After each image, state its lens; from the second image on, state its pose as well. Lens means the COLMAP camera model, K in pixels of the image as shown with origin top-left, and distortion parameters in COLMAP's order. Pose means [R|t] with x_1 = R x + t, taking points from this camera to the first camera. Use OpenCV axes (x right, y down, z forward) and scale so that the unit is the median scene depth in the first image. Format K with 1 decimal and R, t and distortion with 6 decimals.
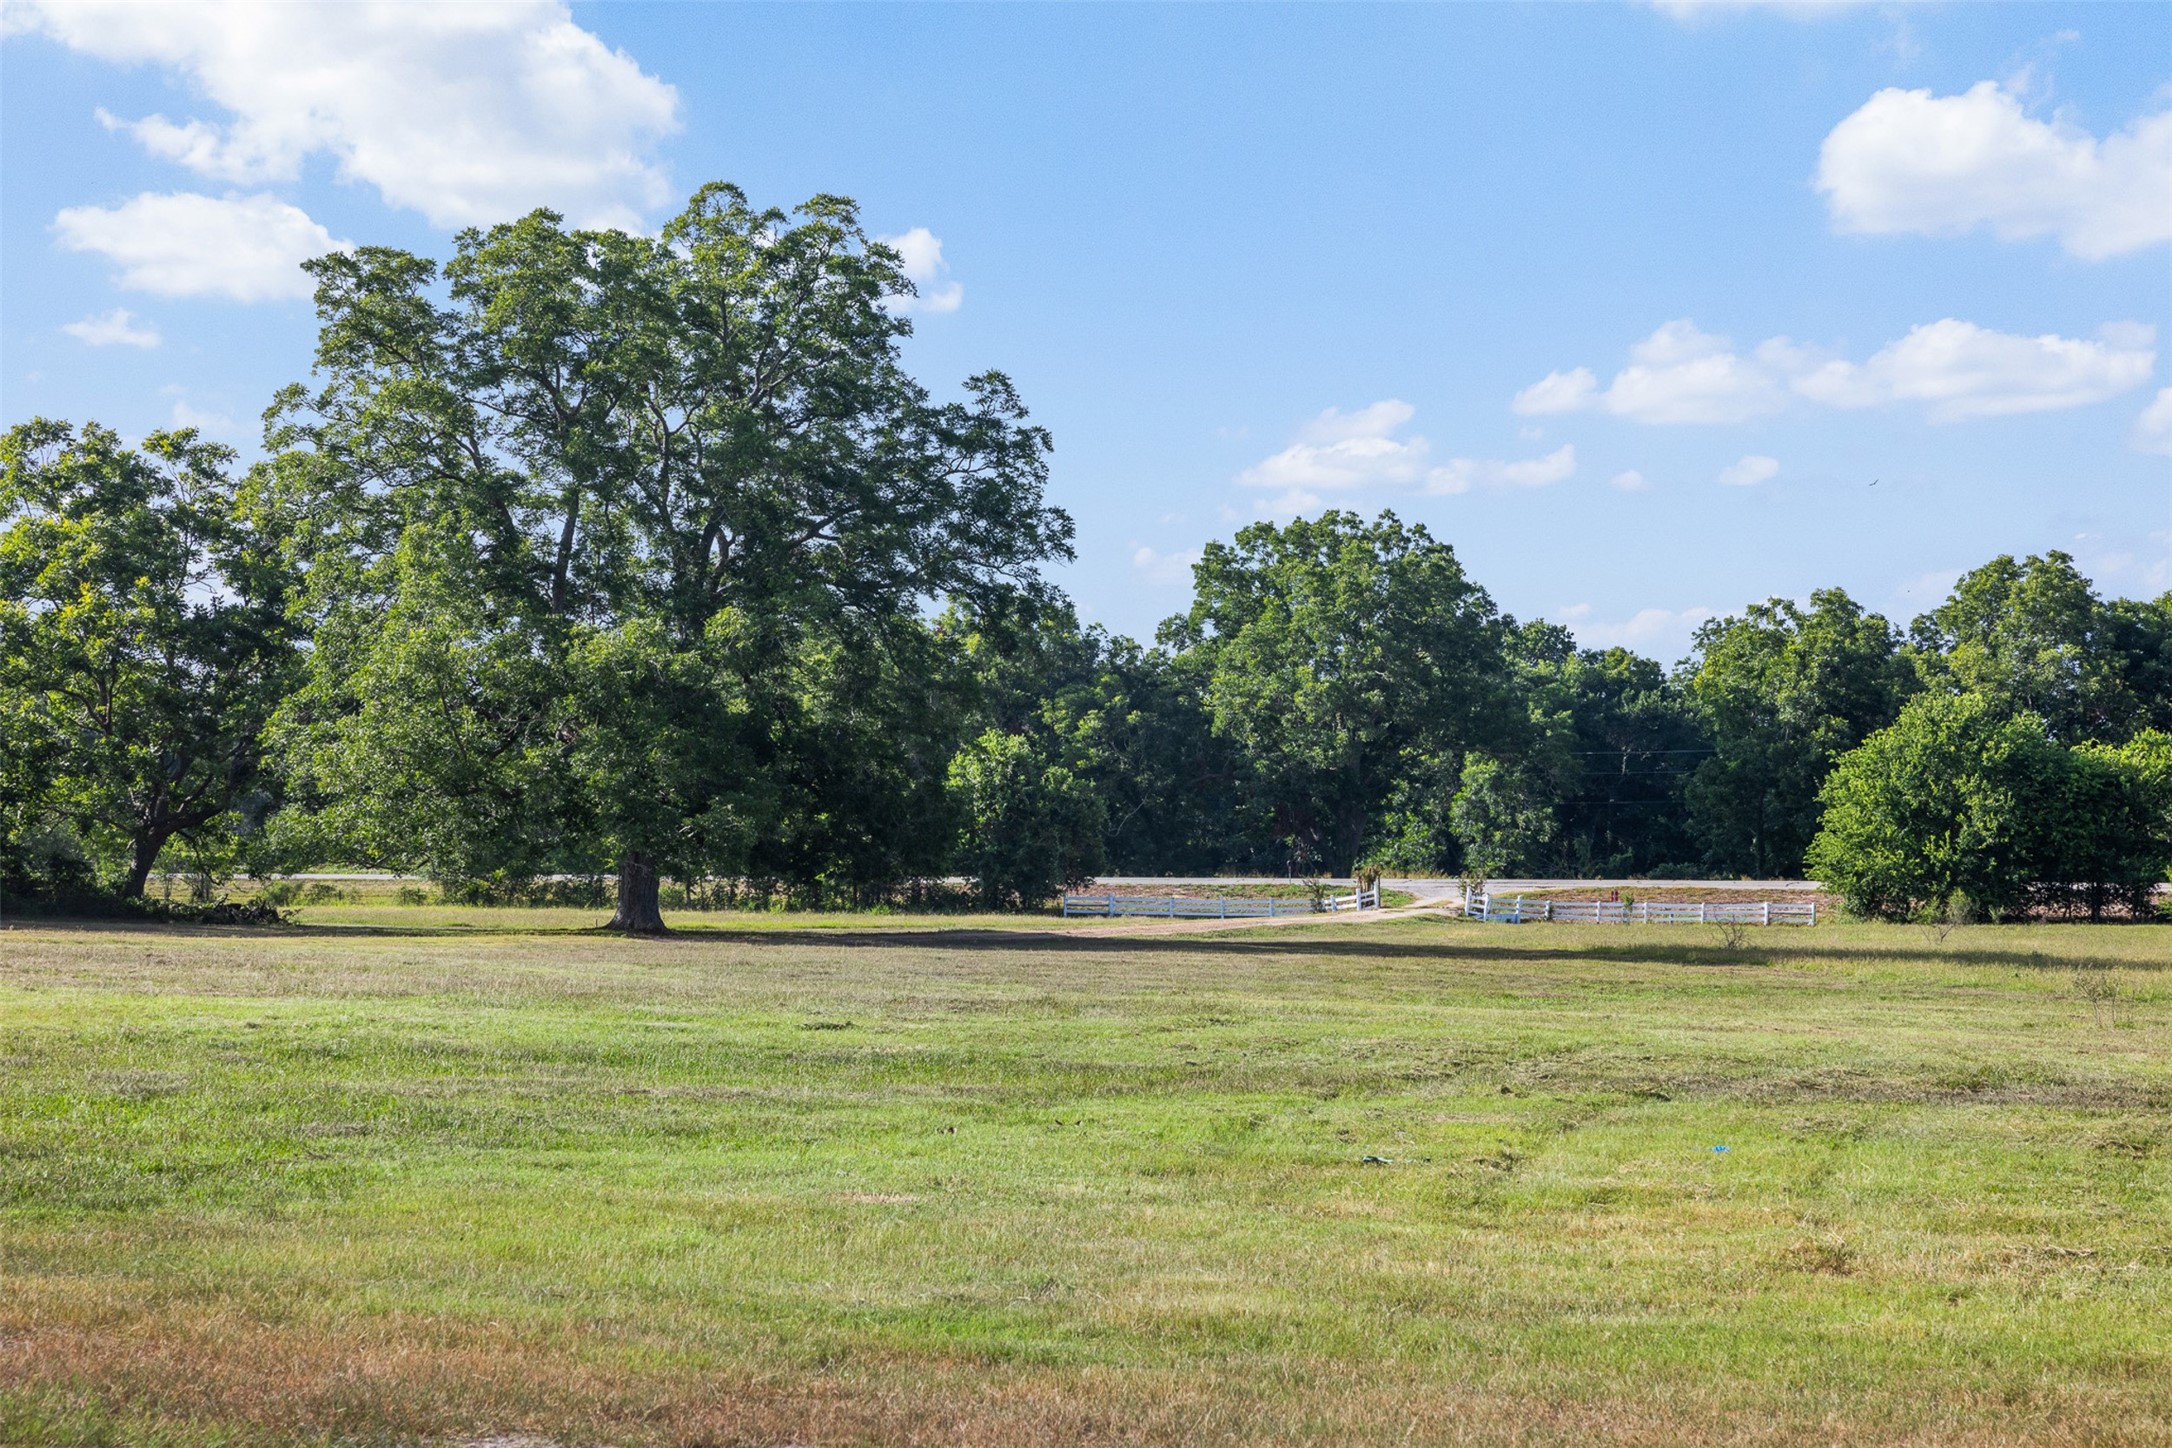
lens RADIAL K [[4200.0, 0, 1084.4], [0, 4200.0, 723.5], [0, 0, 1]] dist [-0.095534, 0.000000]
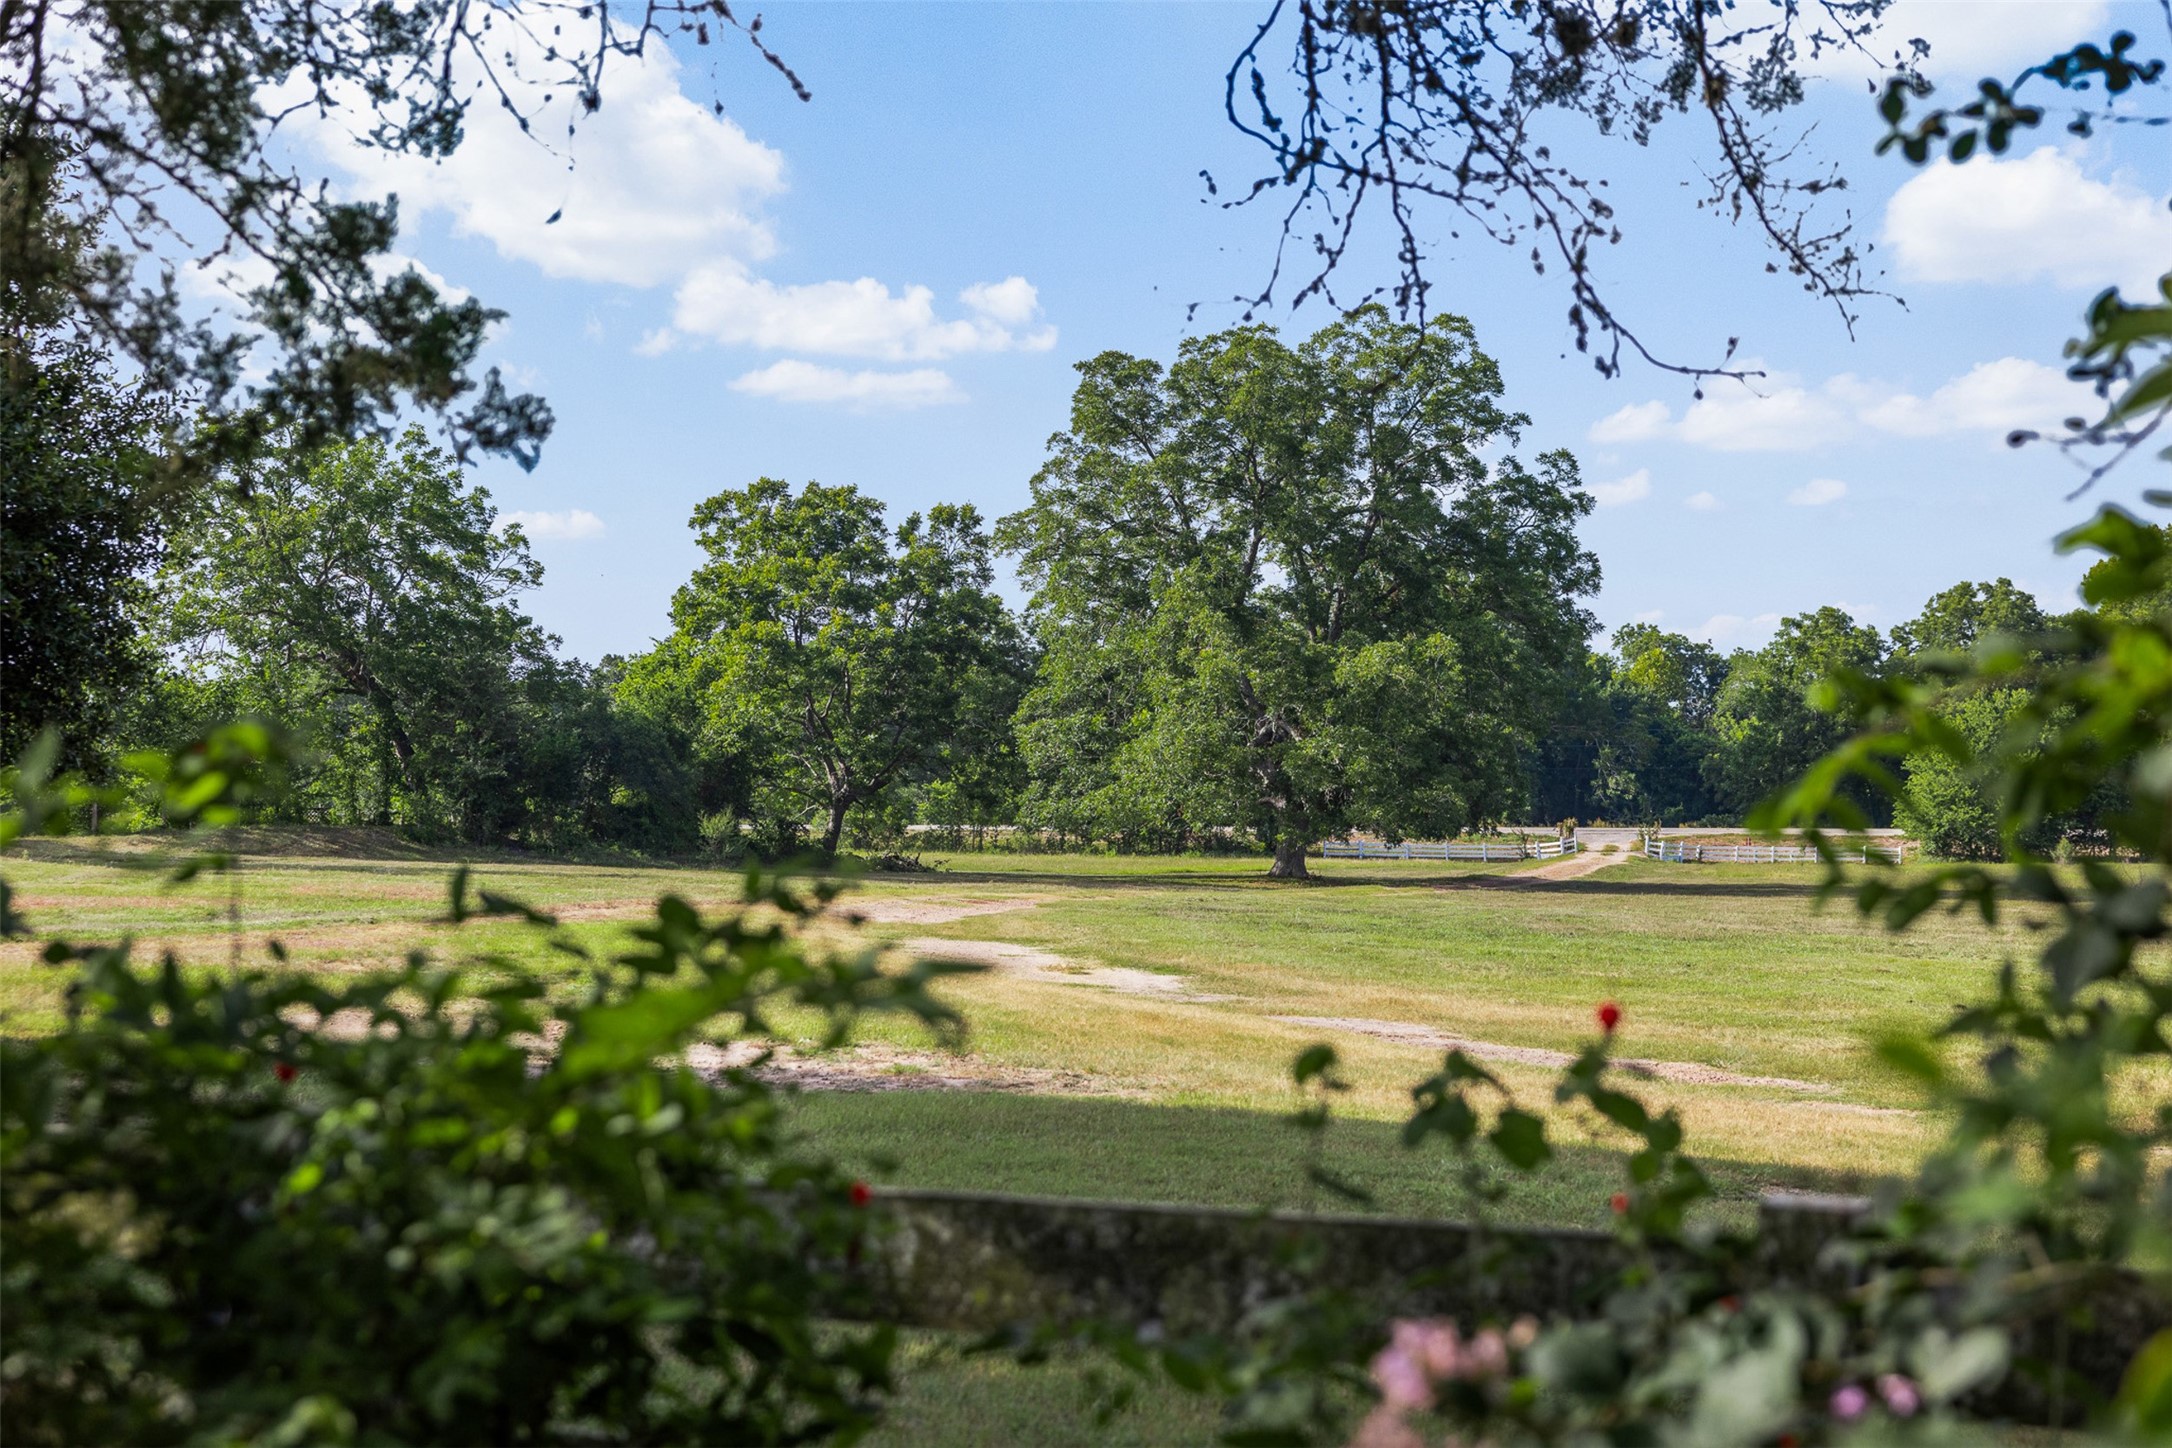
lens RADIAL K [[3240.1, 0, 1081.7], [0, 3240.1, 712.8], [0, 0, 1]] dist [-0.030155, 0.000000]
pose [[0.998524, 0.000206, 0.054306, -0.204383], [-0.000451, 0.999990, 0.004496, -0.005592], [-0.054304, -0.004513, 0.998514, -0.002784]]
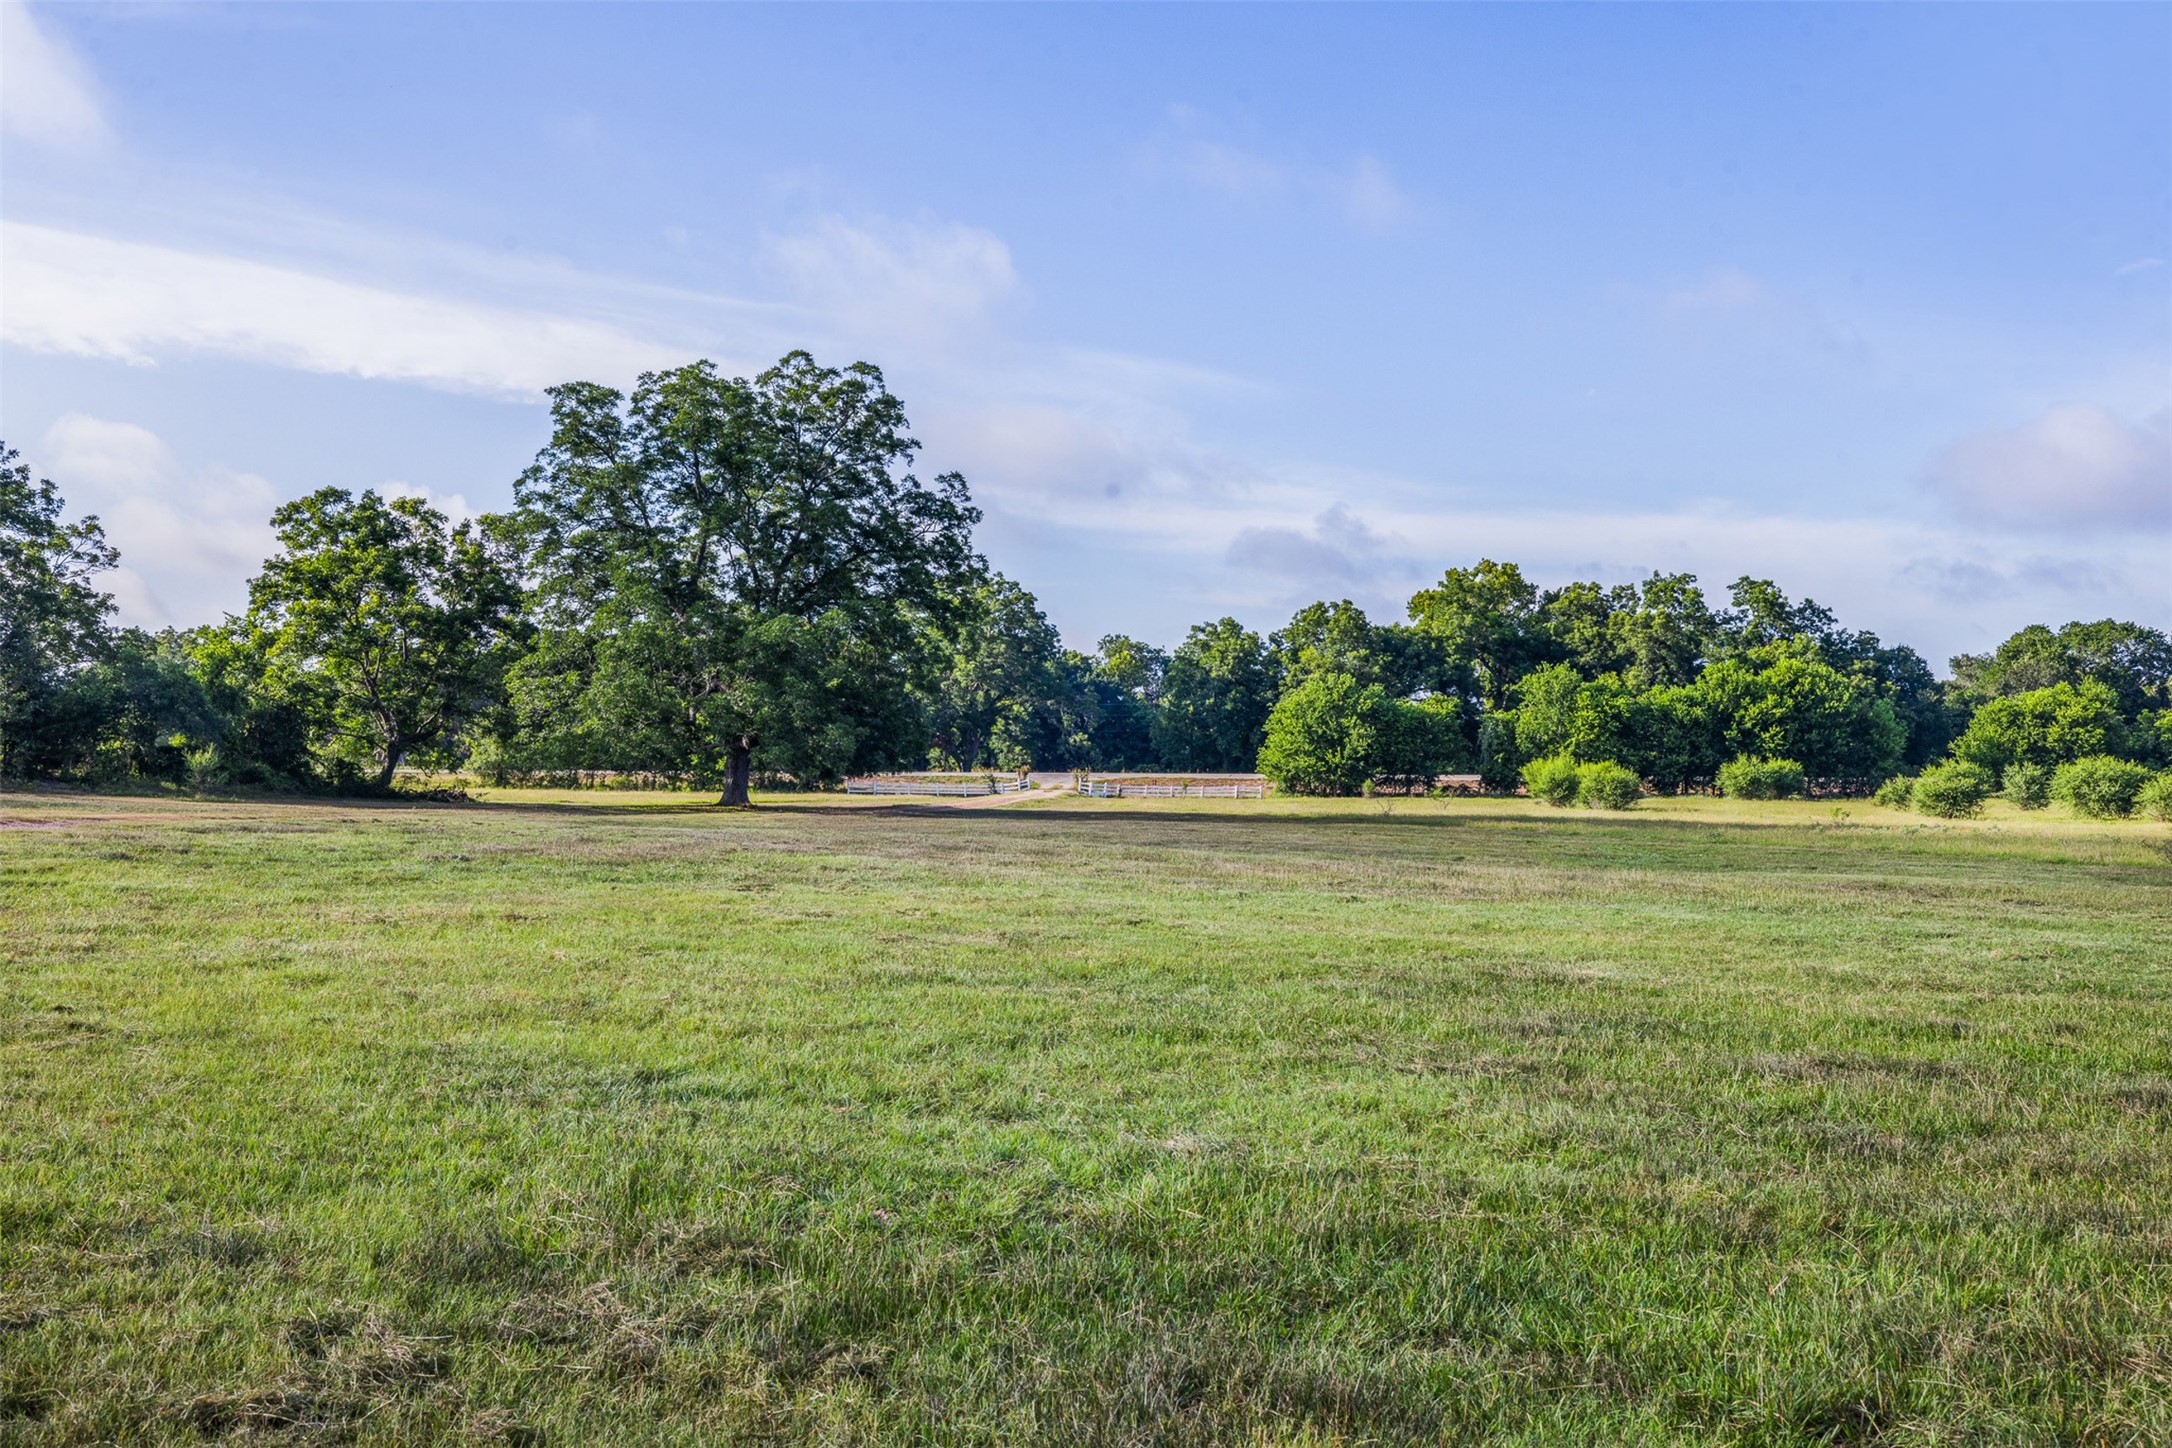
lens RADIAL K [[2136.0, 0, 1095.2], [0, 2136.0, 725.7], [0, 0, 1]] dist [0.011556, 0.000000]
pose [[0.981002, 0.004143, 0.193952, -0.118746], [-0.007224, 0.999859, 0.015179, 0.003724], [-0.193861, -0.016292, 0.980894, 0.134891]]
